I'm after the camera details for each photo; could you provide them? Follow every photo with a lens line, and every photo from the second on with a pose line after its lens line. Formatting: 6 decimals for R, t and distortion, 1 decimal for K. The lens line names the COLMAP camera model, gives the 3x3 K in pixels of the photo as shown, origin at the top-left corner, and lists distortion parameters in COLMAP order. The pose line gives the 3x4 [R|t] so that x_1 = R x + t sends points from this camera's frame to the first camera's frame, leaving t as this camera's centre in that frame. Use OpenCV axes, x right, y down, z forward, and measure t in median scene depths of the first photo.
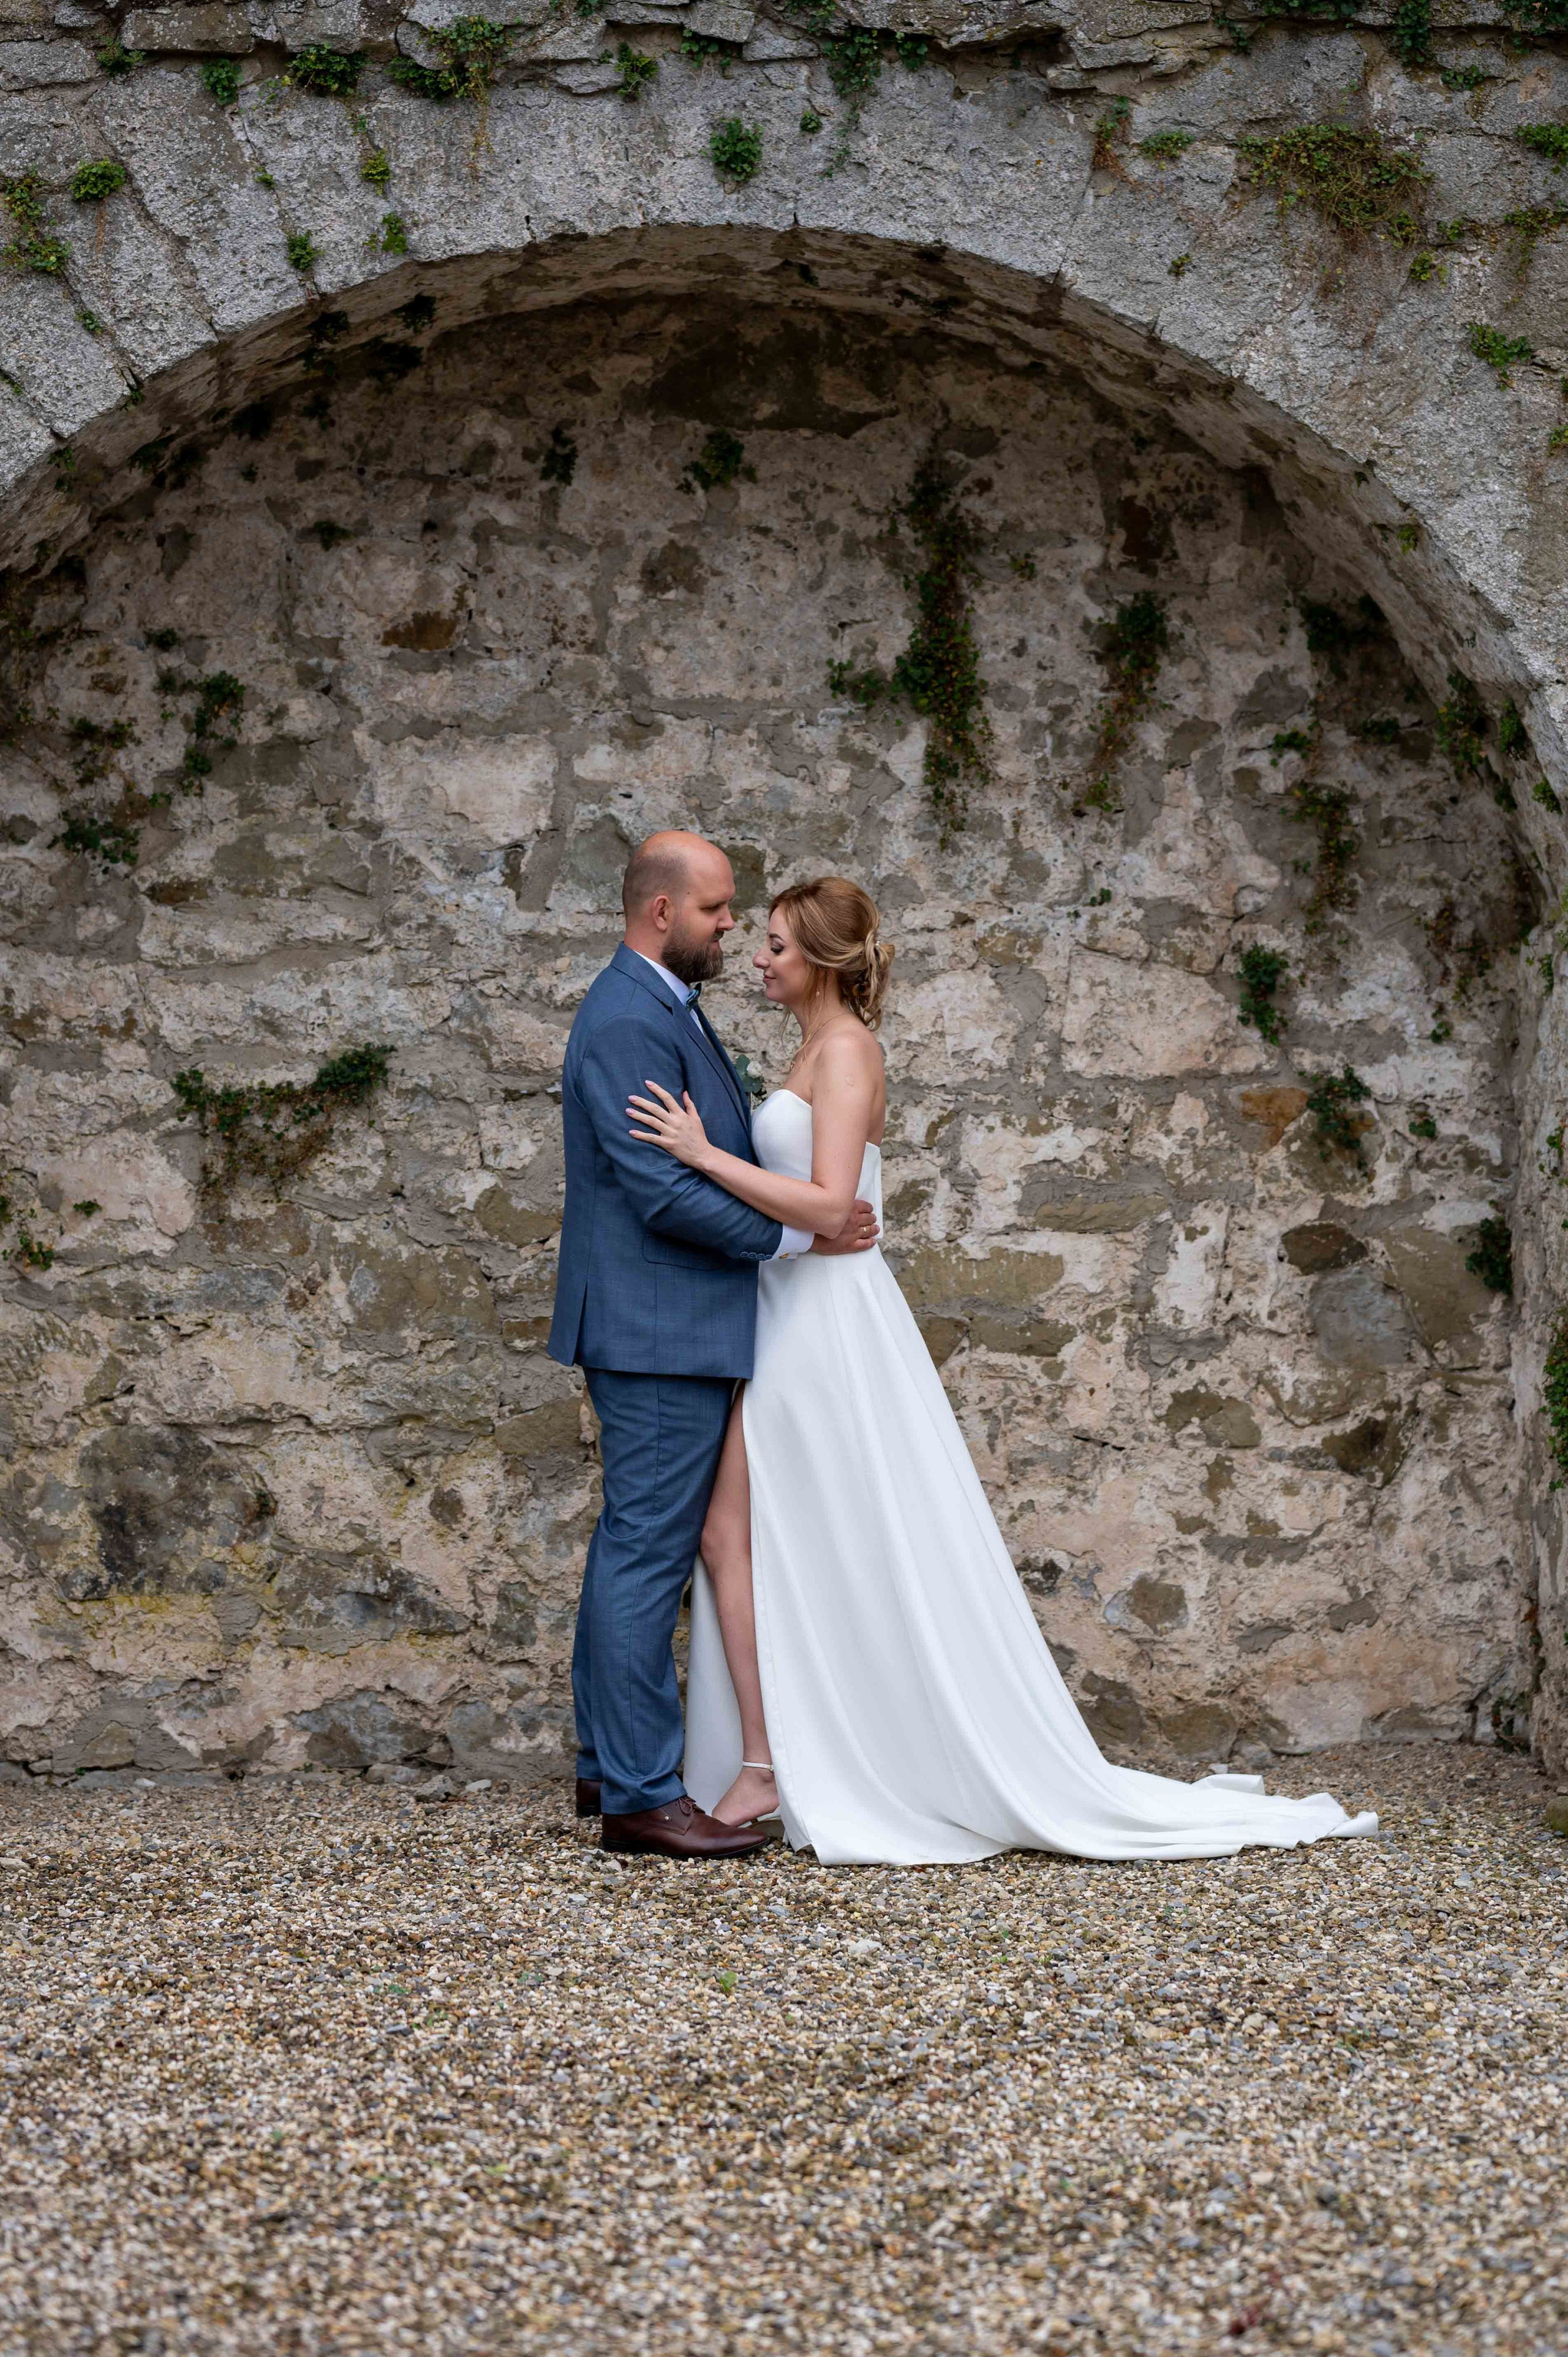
lens RADIAL K [[5576.6, 0, 826.0], [0, 5576.6, 1224.5], [0, 0, 1]] dist [-0.024714, -0.044815]
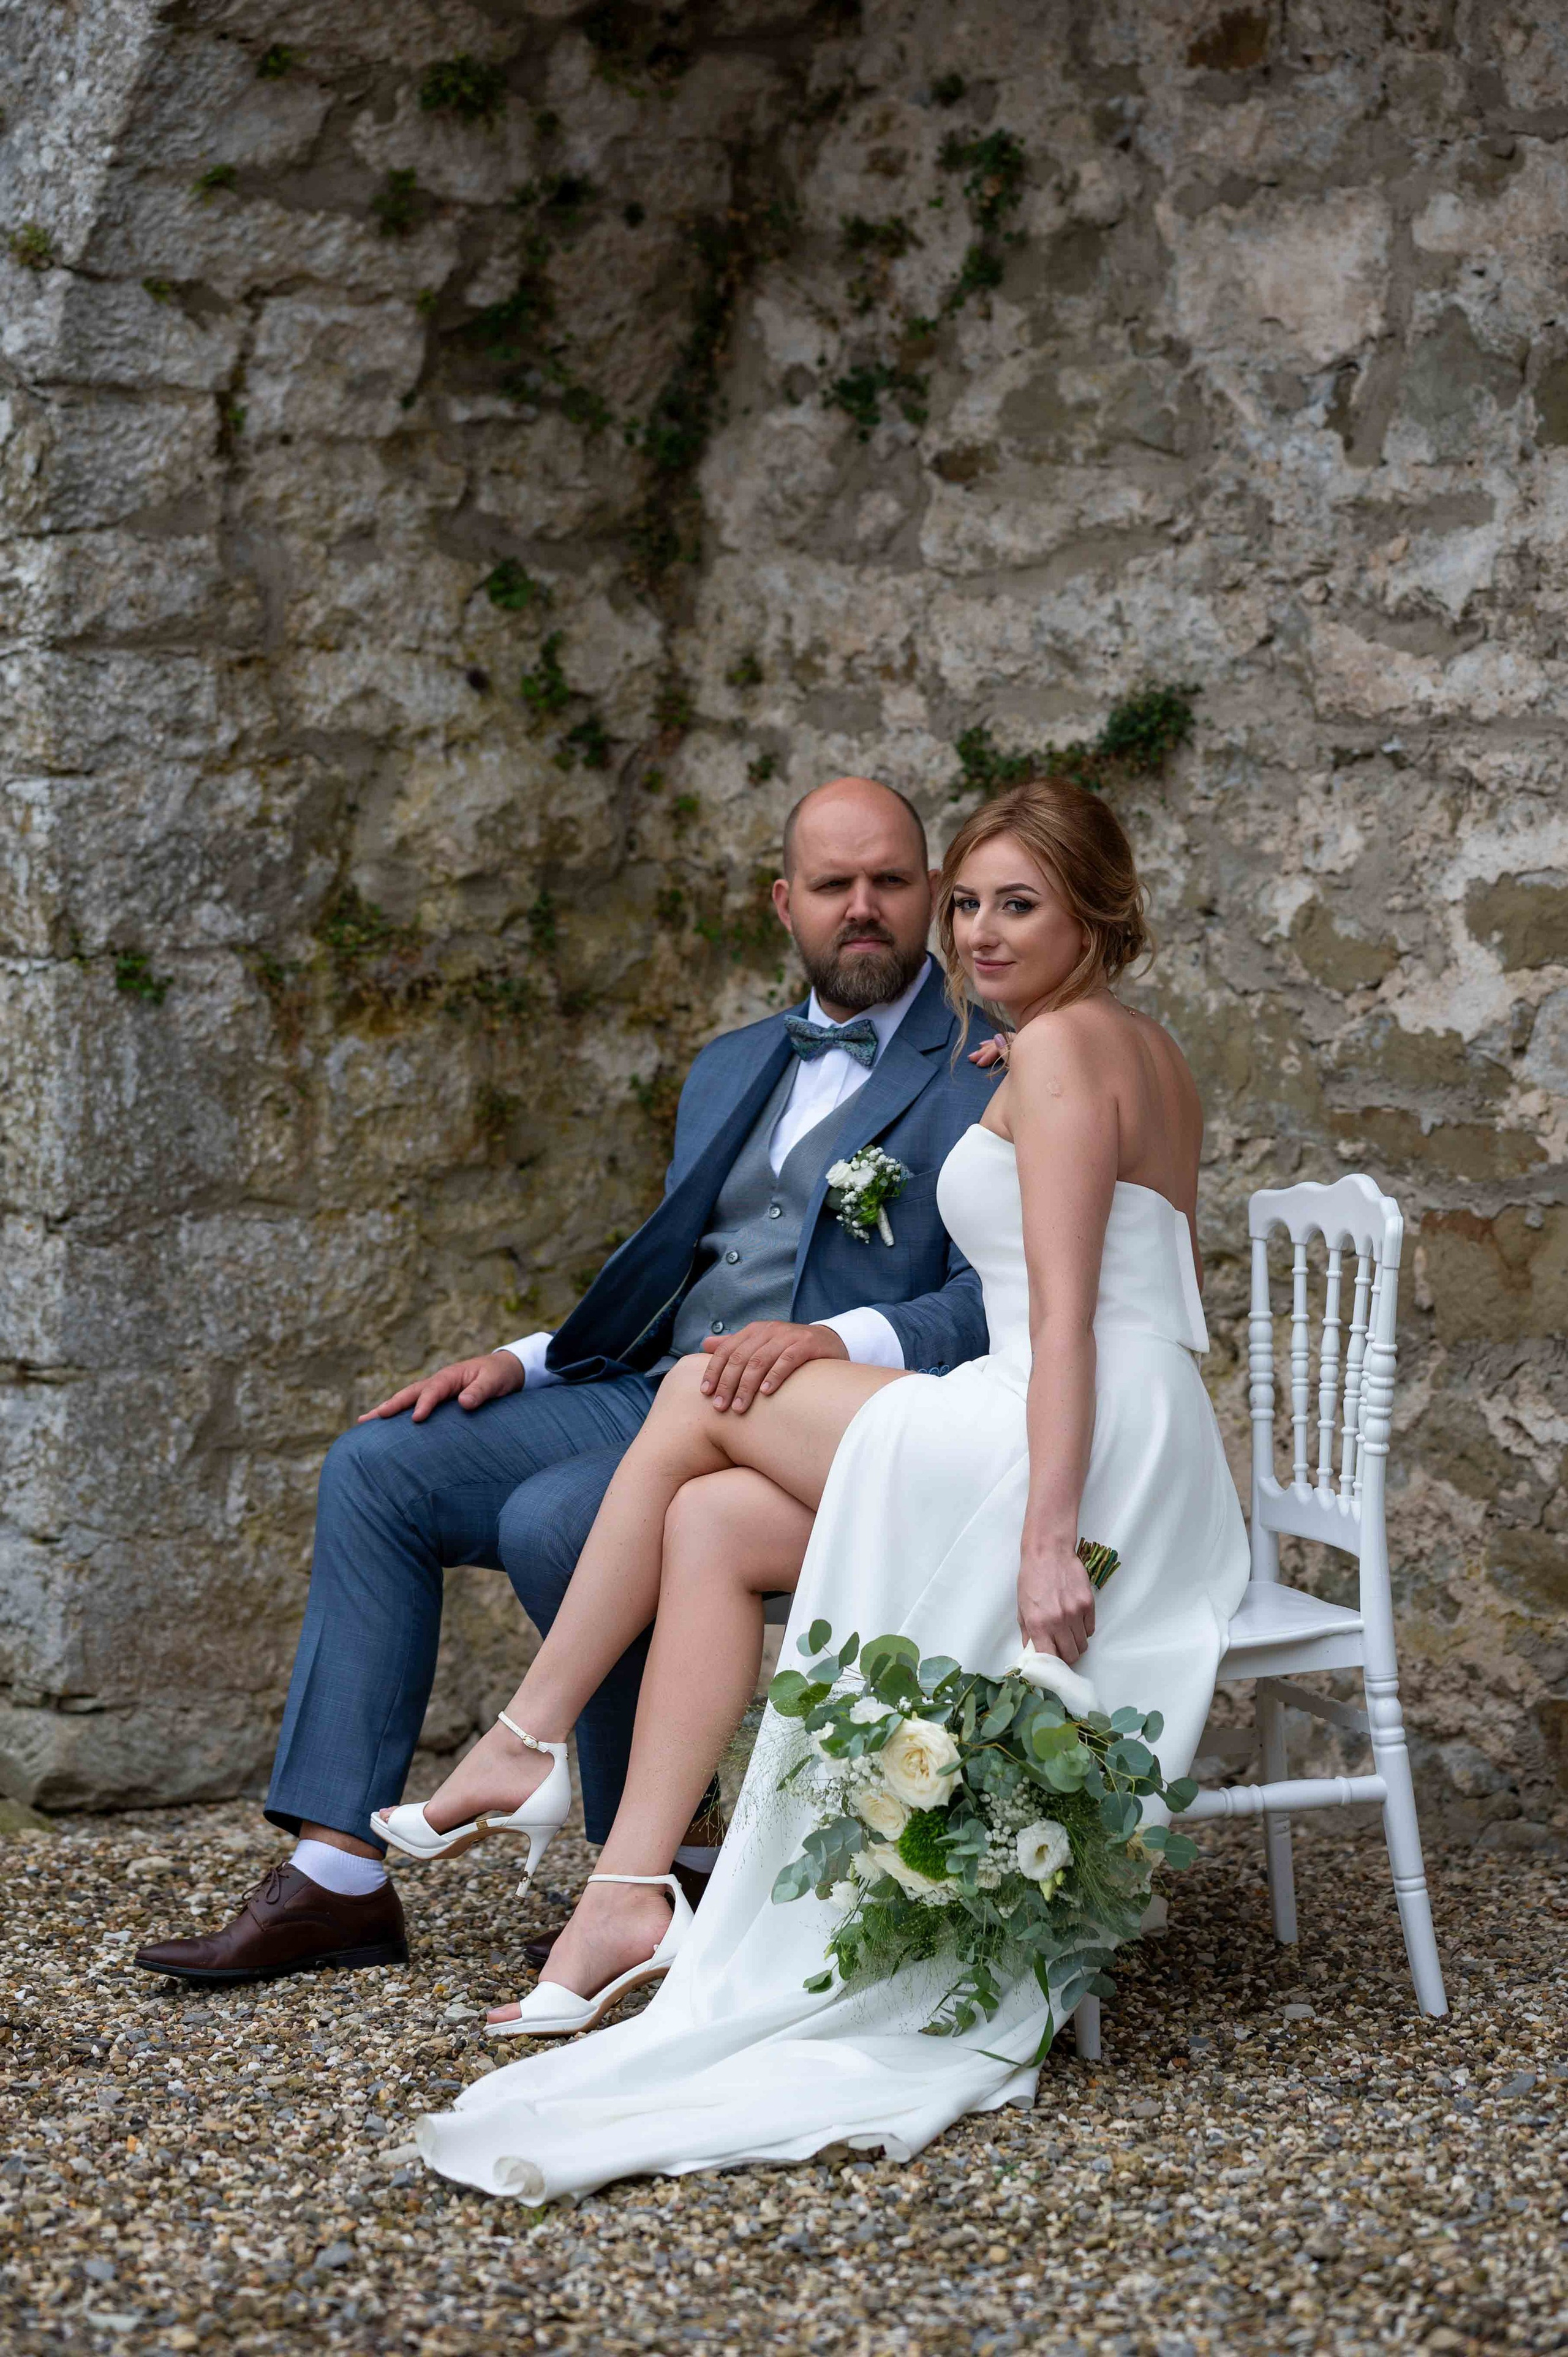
lens RADIAL K [[5985.3, 0, 925.8], [0, 5985.3, 1115.2], [0, 0, 1]] dist [-0.014812, -0.110077]
pose [[0.704751, 0.027334, -0.708928, 0.396500], [-0.019830, 0.999626, 0.018830, 0.005779], [0.709177, 0.000787, 0.705030, 0.484785]]
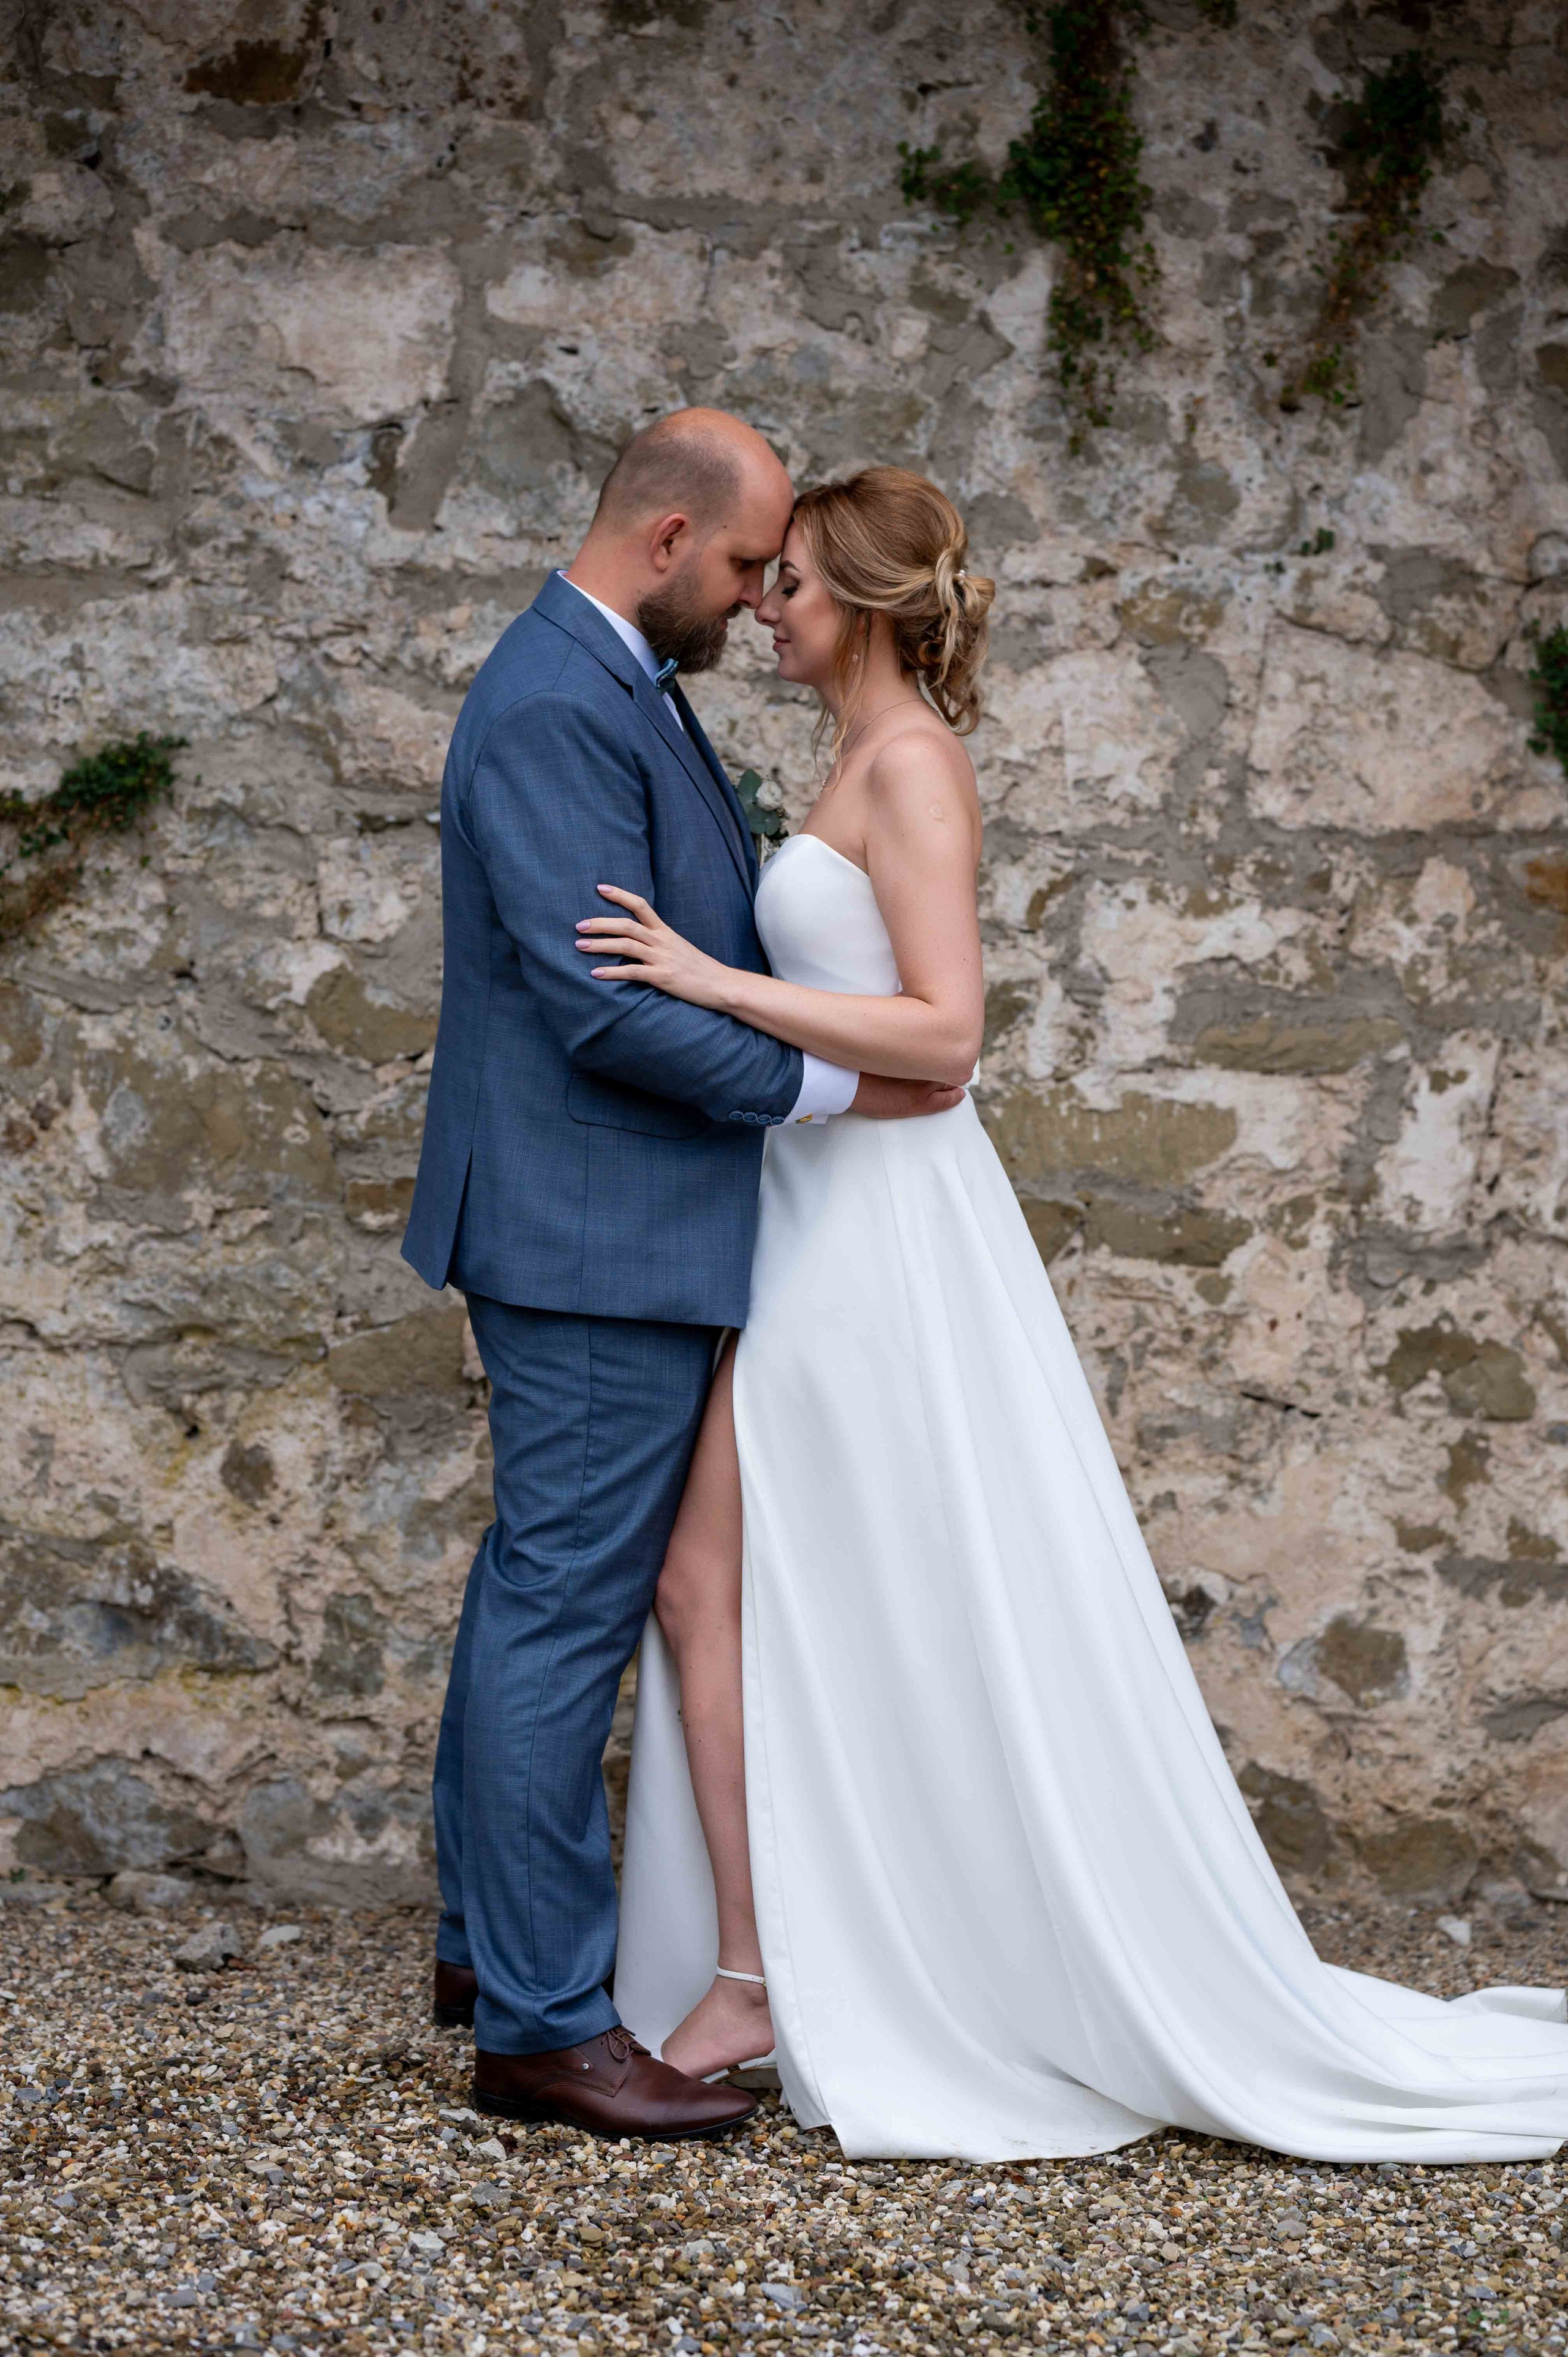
lens RADIAL K [[5513.0, 0, 882.3], [0, 5513.0, 1217.7], [0, 0, 1]] dist [-0.005221, -0.103785]
pose [[0.999015, 0.033922, 0.028600, -0.015115], [-0.035224, 0.998305, 0.046333, -0.009665], [-0.026980, -0.047294, 0.998517, 0.376836]]
